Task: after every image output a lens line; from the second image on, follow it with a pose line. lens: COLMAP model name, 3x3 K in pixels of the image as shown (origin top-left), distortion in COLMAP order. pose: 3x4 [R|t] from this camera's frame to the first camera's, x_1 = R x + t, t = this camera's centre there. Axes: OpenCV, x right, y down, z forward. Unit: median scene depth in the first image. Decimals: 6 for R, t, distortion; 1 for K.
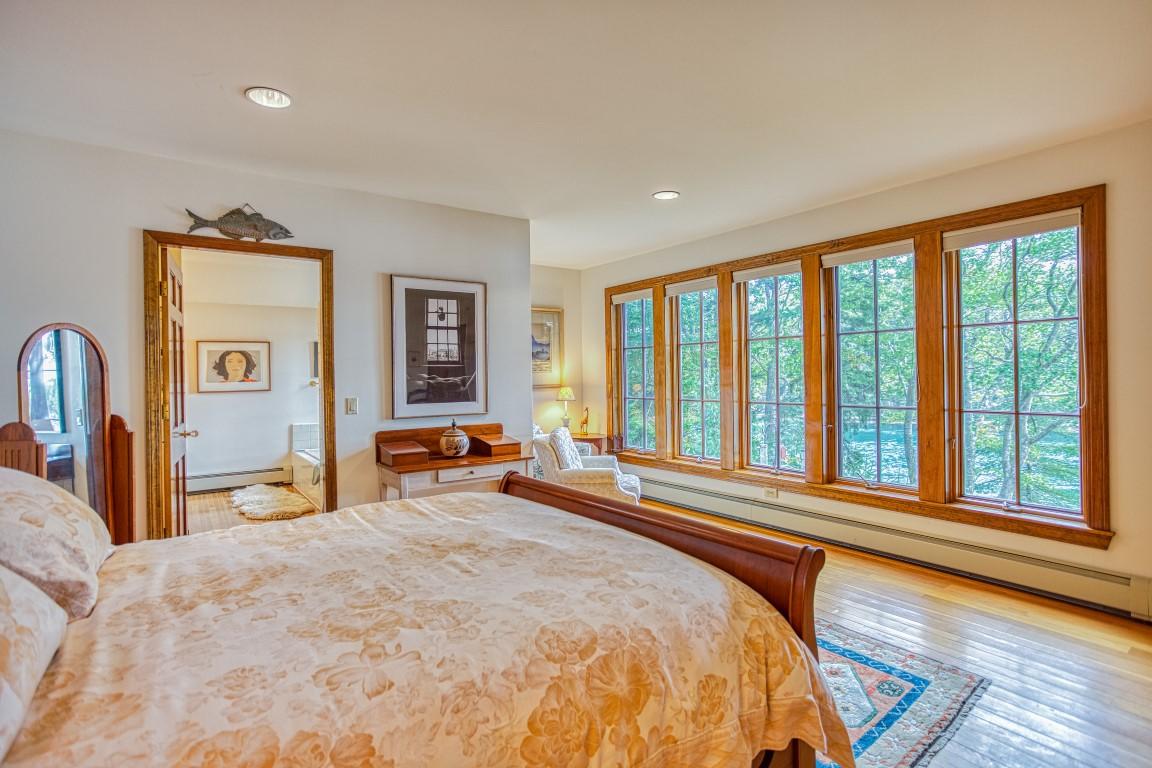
lens RADIAL K [[558.6, 0, 573.3], [0, 558.6, 377.7], [0, 0, 1]] dist [-0.034142, 0.020396]
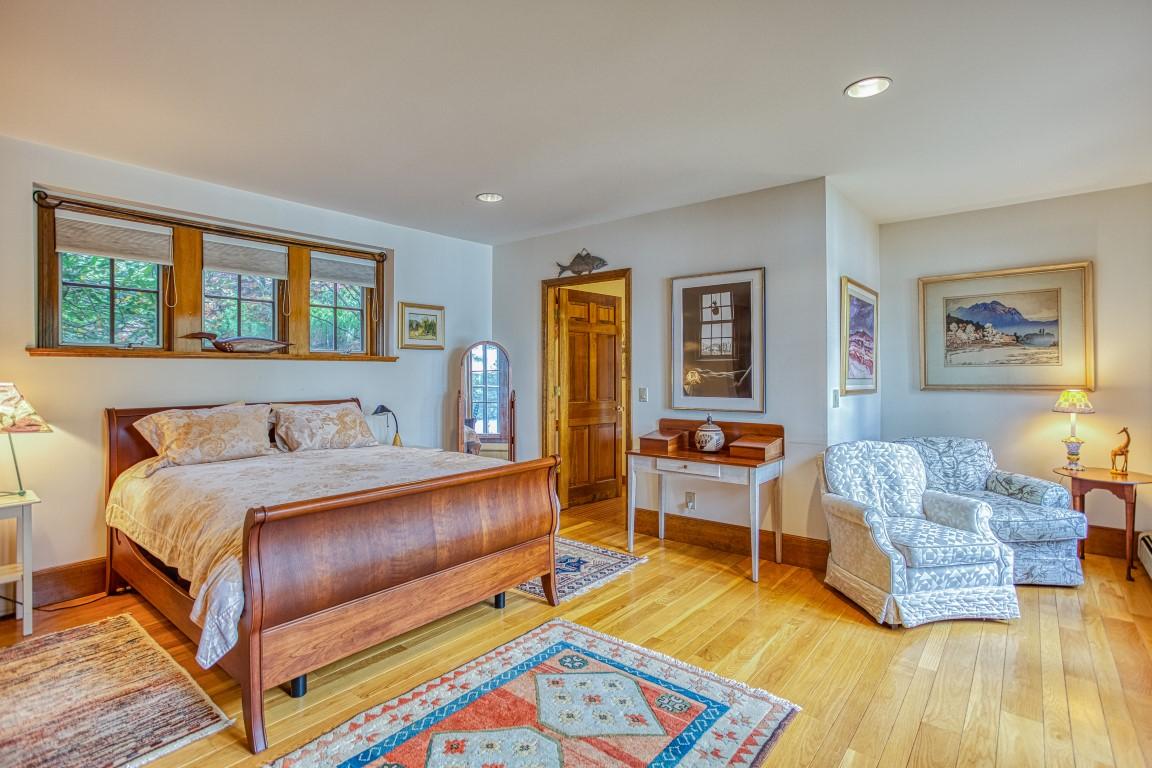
lens RADIAL K [[558.6, 0, 573.3], [0, 558.6, 377.7], [0, 0, 1]] dist [-0.034142, 0.020396]
pose [[0.272789, 0.021069, -0.961843, 0.685043], [-0.005986, 0.999778, 0.020203, -0.008895], [0.962055, 0.000246, 0.272854, 0.502566]]
